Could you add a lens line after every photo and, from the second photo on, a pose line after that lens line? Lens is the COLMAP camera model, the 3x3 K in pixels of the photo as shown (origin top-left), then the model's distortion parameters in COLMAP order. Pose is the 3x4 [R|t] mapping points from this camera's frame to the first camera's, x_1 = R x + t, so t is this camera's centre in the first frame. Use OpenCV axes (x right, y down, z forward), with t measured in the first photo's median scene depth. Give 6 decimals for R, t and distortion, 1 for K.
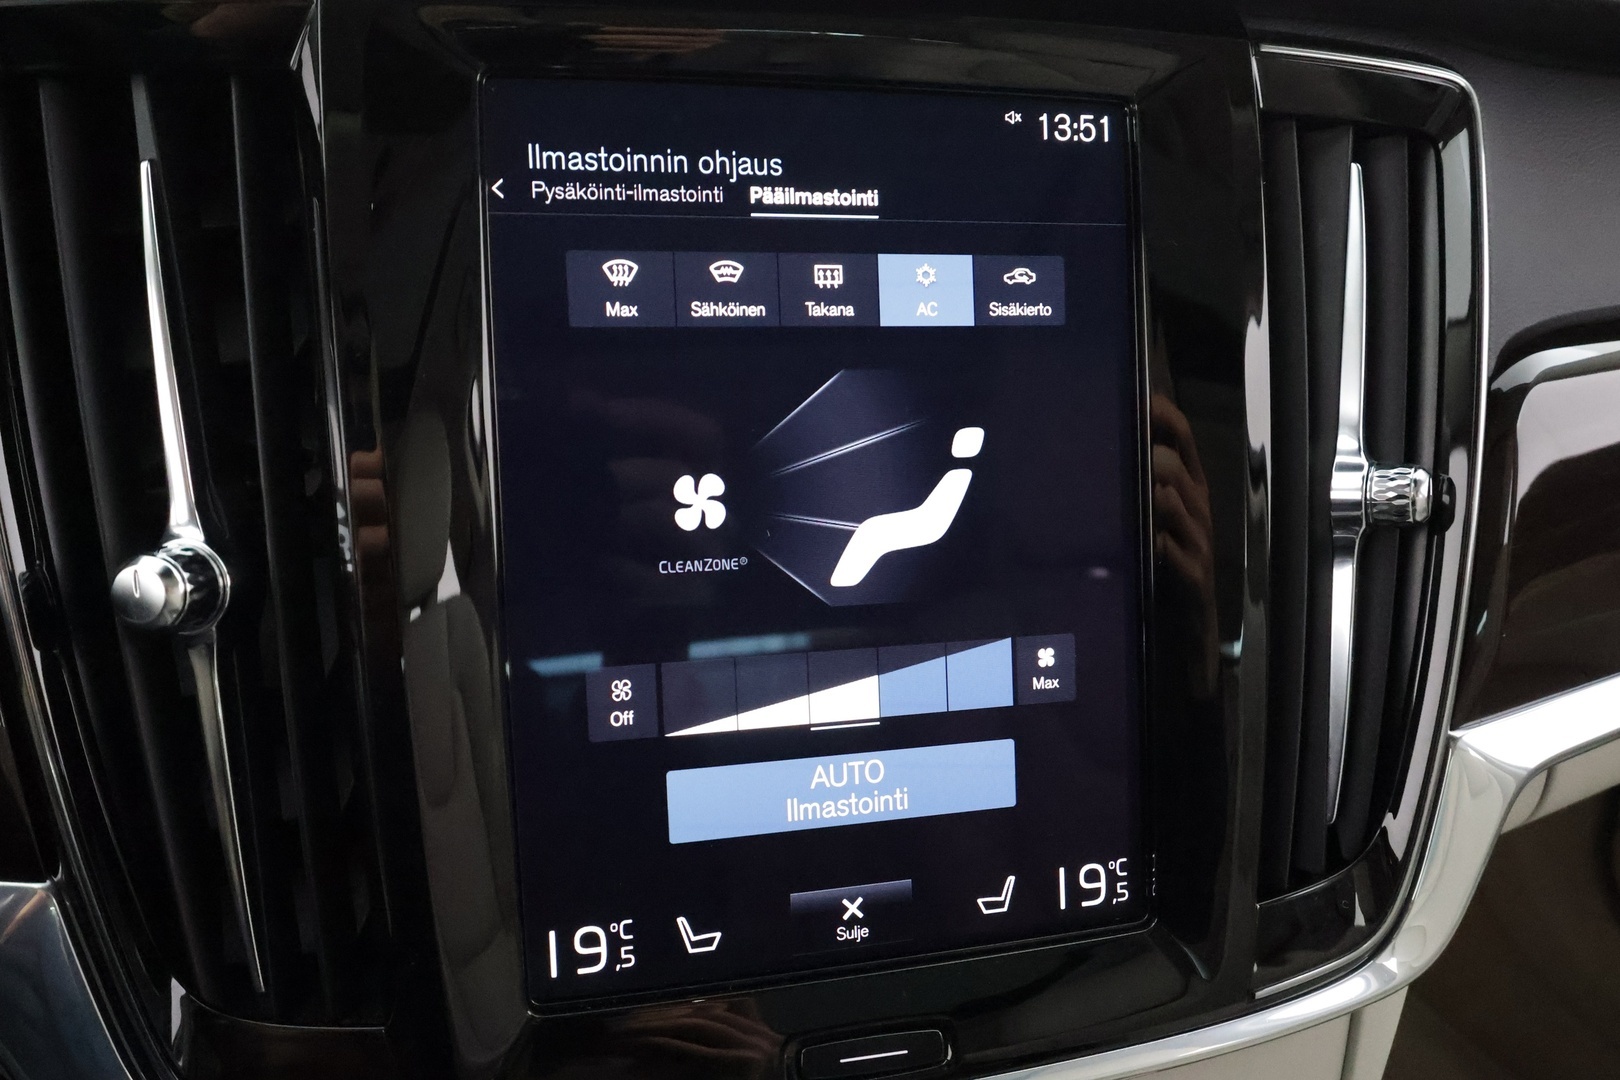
lens RADIAL K [[1179.5, 0, 809.1], [0, 1179.5, 542.5], [0, 0, 1]] dist [0.008003, 0.002825]
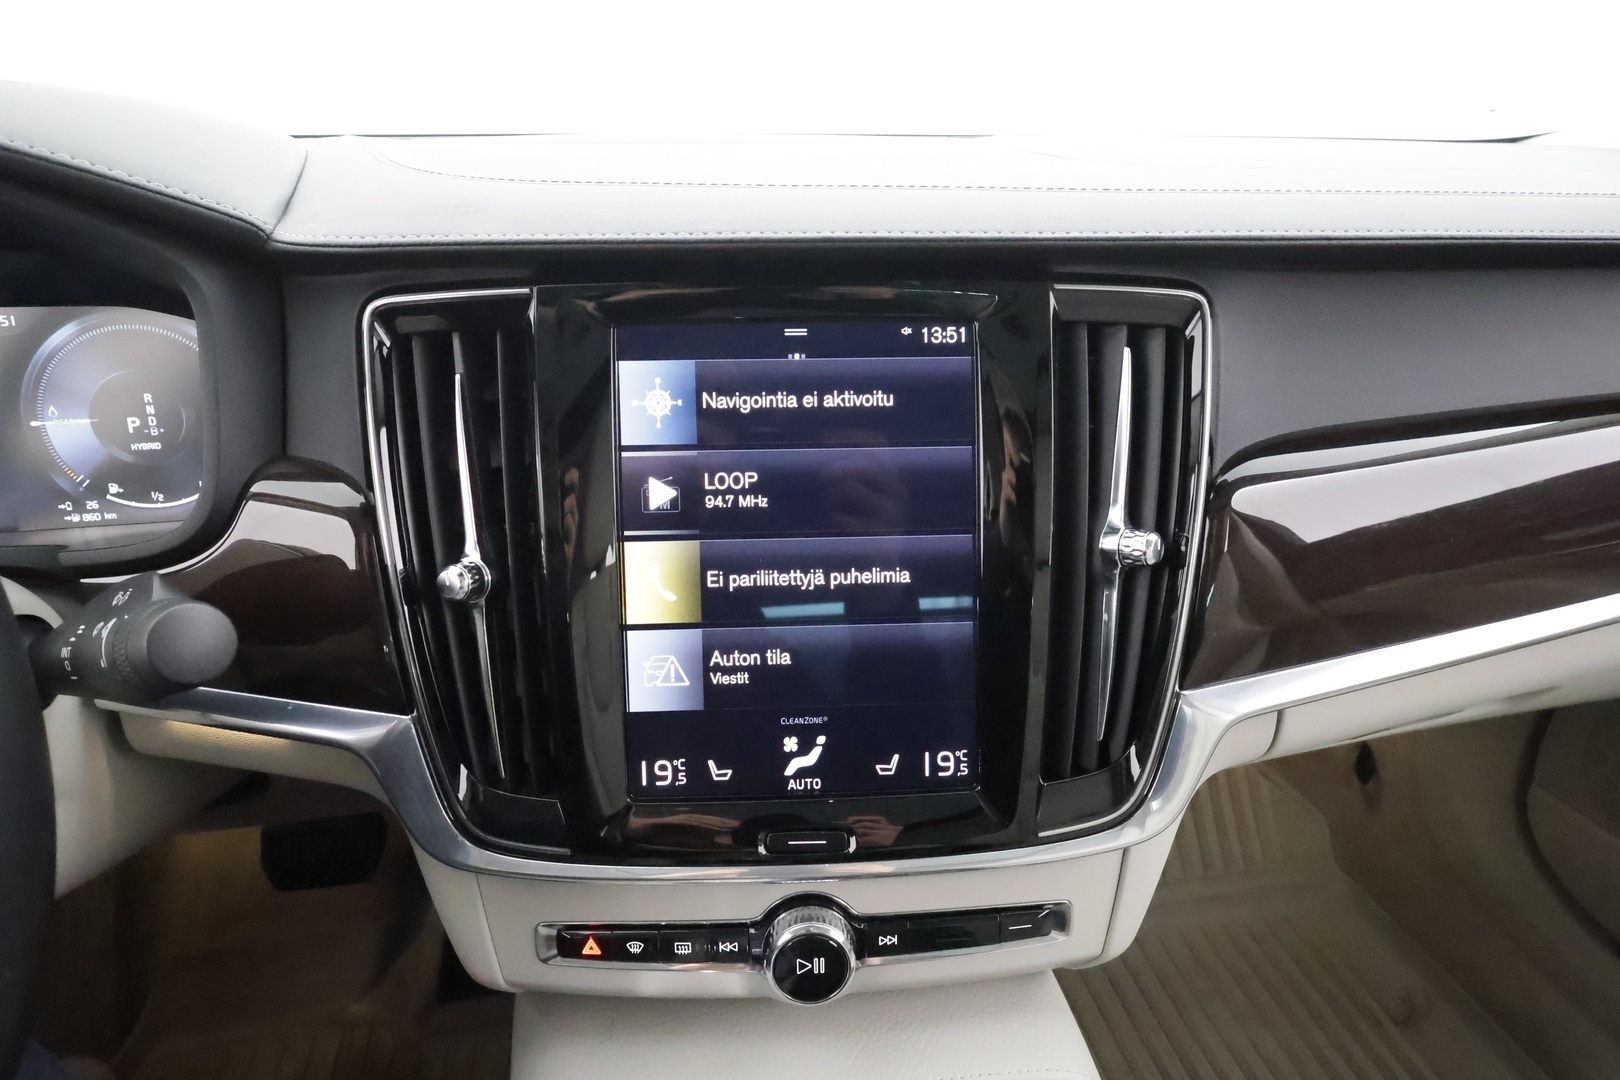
lens RADIAL K [[909.0, 0, 806.2], [0, 909.0, 544.0], [0, 0, 1]] dist [0.007423, -0.002737]
pose [[0.980435, 0.033760, -0.193928, 0.299701], [-0.028760, 0.999179, 0.028542, -0.073455], [0.194732, -0.022406, 0.980601, -0.378316]]
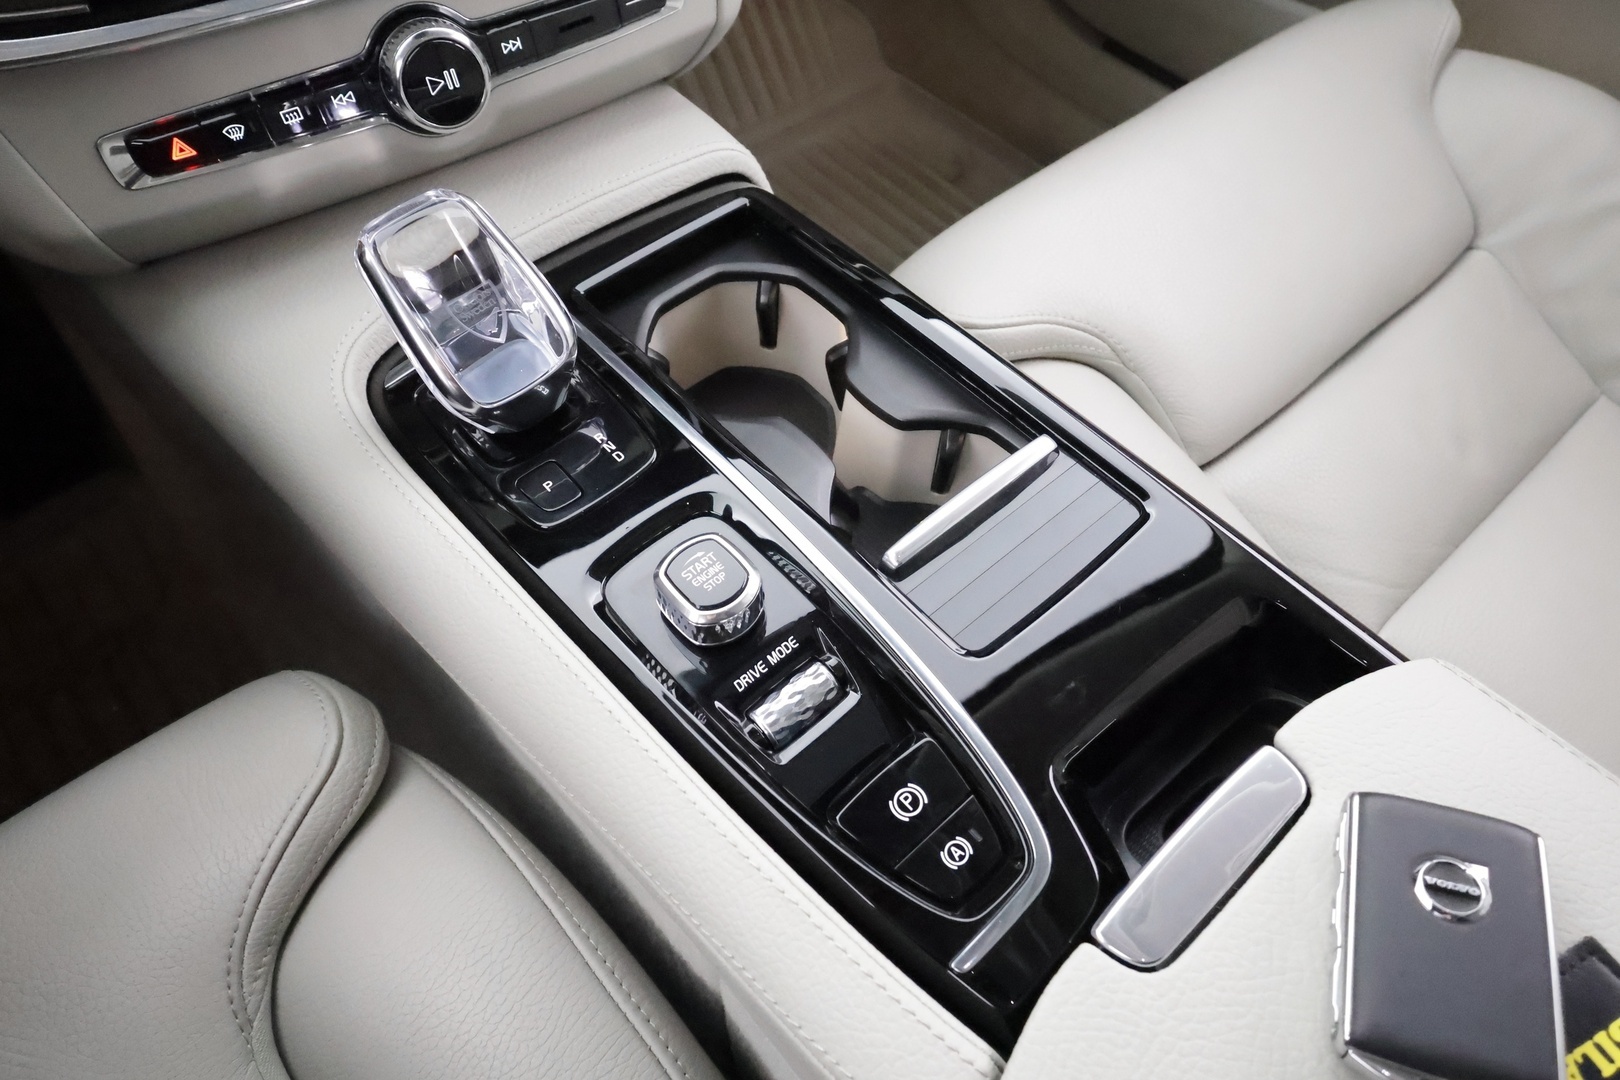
lens RADIAL K [[1026.0, 0, 812.3], [0, 1026.0, 544.7], [0, 0, 1]] dist [0.004274, 0.000949]
pose [[0.936360, -0.303143, 0.177016, 0.094529], [0.148936, 0.799687, 0.581652, 0.361823], [-0.317882, -0.518271, 0.793944, -0.666845]]
